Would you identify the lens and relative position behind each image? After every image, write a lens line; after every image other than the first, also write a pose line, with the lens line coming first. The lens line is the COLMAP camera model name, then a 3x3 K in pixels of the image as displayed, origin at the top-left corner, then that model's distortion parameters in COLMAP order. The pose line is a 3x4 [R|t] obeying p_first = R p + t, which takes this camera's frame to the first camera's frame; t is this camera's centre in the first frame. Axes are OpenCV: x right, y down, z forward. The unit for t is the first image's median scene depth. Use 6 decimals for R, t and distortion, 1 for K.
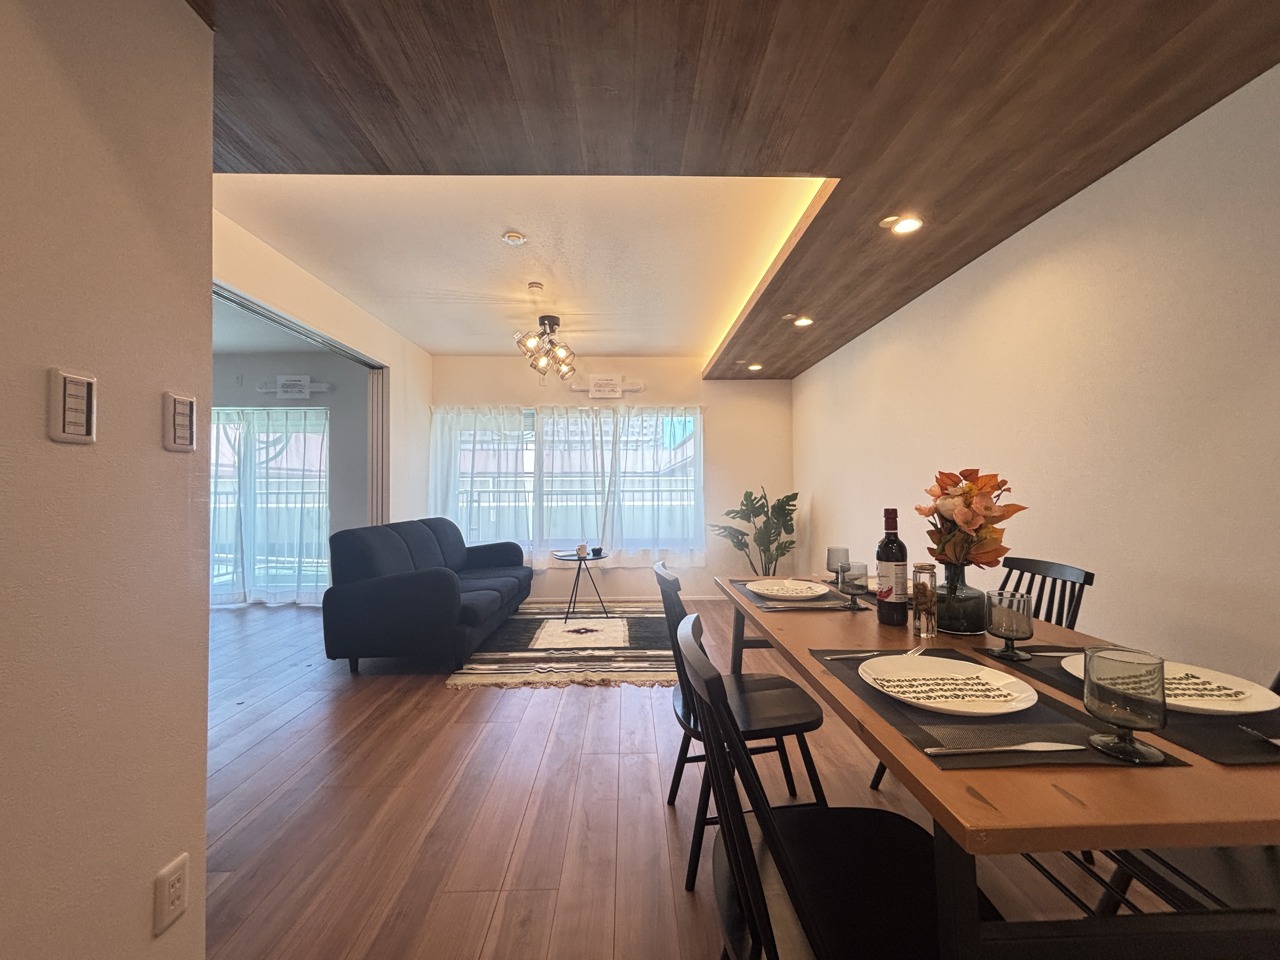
lens RADIAL K [[510.8, 0, 640.0], [0, 510.8, 480.0], [0, 0, 1]] dist [0.001346, 0.000061]
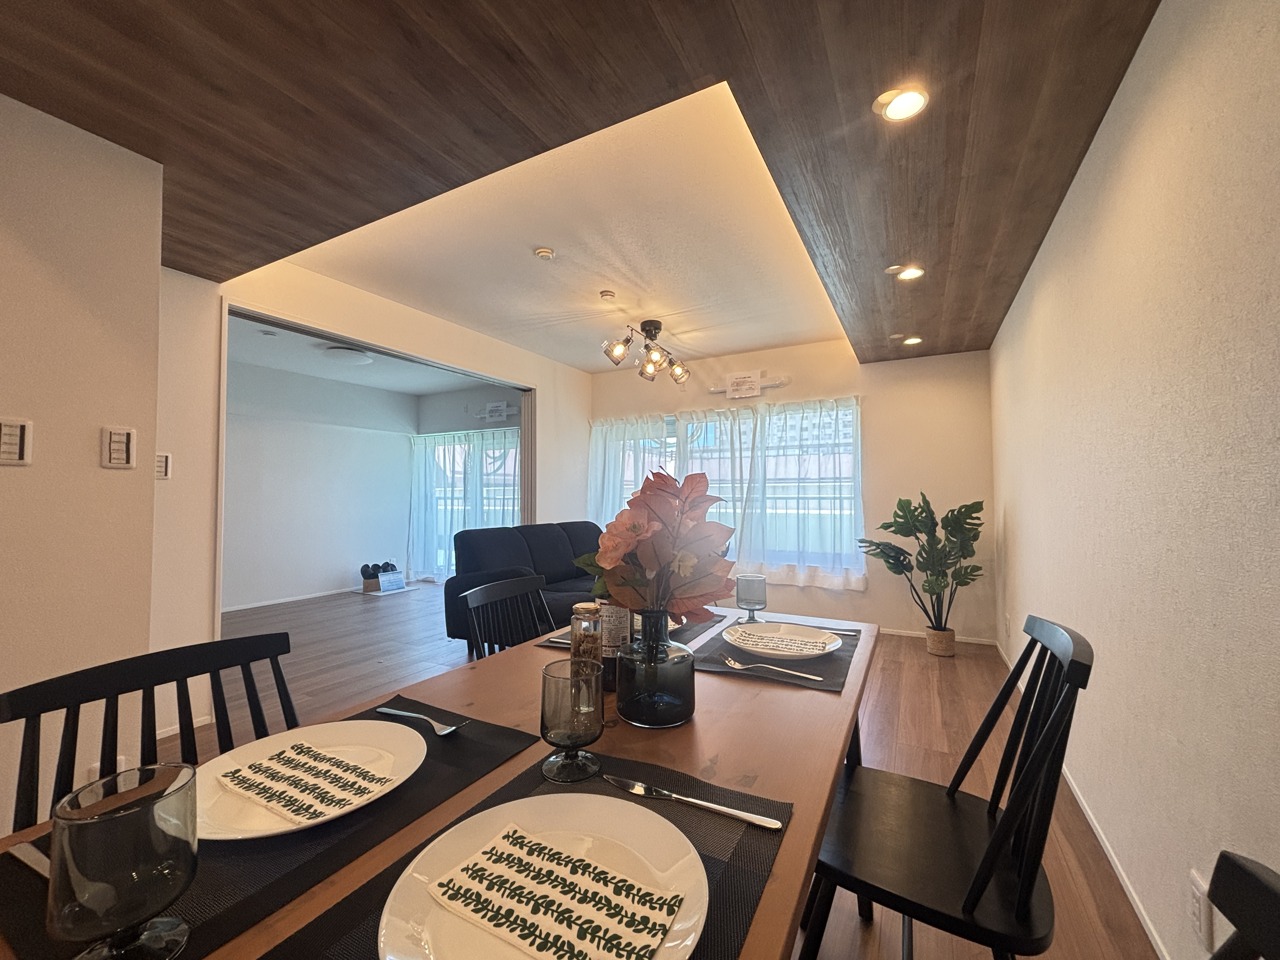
lens RADIAL K [[510.8, 0, 640.0], [0, 510.8, 480.0], [0, 0, 1]] dist [0.001346, 0.000061]
pose [[0.868757, -0.012512, -0.495080, 0.242050], [0.006308, 0.999879, -0.014200, 0.001353], [0.495198, 0.009213, 0.868731, 0.110285]]
